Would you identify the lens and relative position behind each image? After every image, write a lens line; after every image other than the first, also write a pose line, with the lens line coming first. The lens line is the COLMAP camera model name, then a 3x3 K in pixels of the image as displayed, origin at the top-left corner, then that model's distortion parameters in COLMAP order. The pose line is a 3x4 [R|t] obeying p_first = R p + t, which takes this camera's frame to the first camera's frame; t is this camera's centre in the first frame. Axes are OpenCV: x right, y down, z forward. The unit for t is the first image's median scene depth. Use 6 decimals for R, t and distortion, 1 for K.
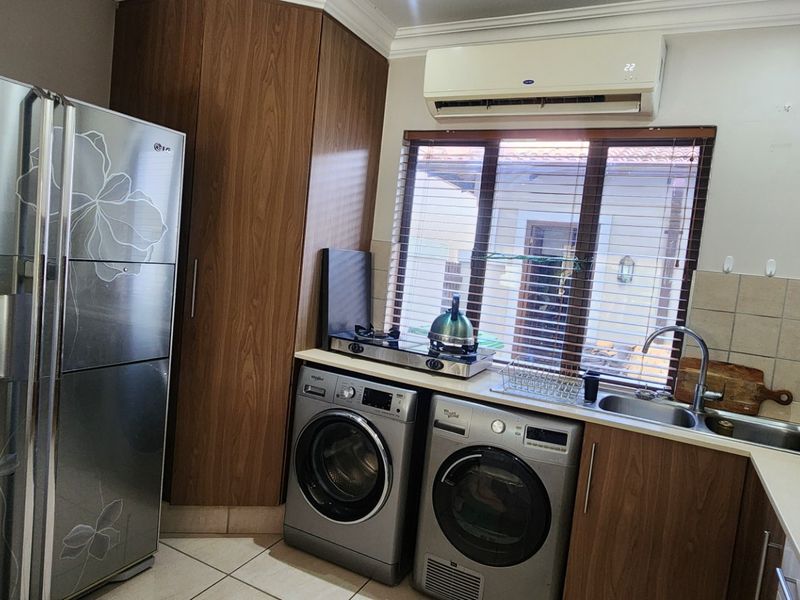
lens RADIAL K [[523.9, 0, 414.6], [0, 523.9, 295.9], [0, 0, 1]] dist [0.003271, 0.000908]
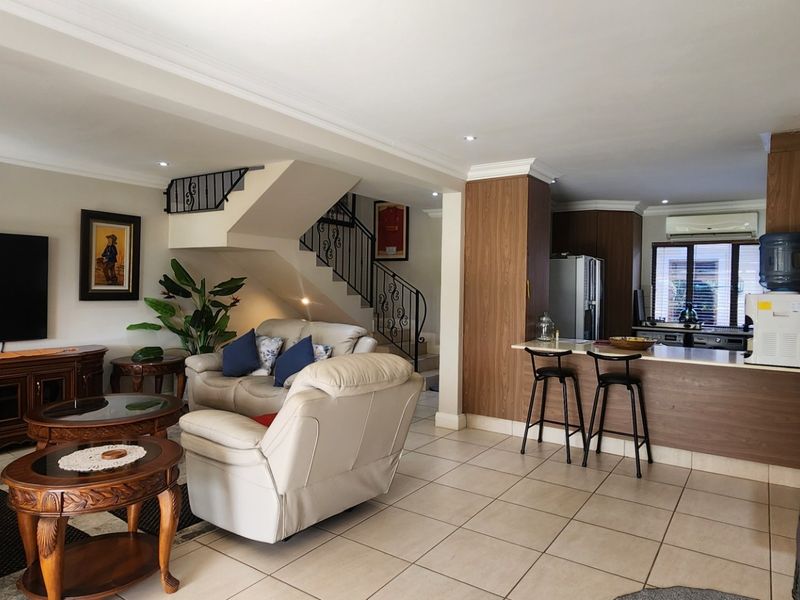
lens RADIAL K [[523.9, 0, 414.6], [0, 523.9, 295.9], [0, 0, 1]] dist [0.003271, 0.000908]
pose [[0.989079, -0.082034, -0.122444, -0.945199], [0.073744, 0.994763, -0.070774, 0.050069], [0.127609, 0.060972, 0.989949, -1.827696]]
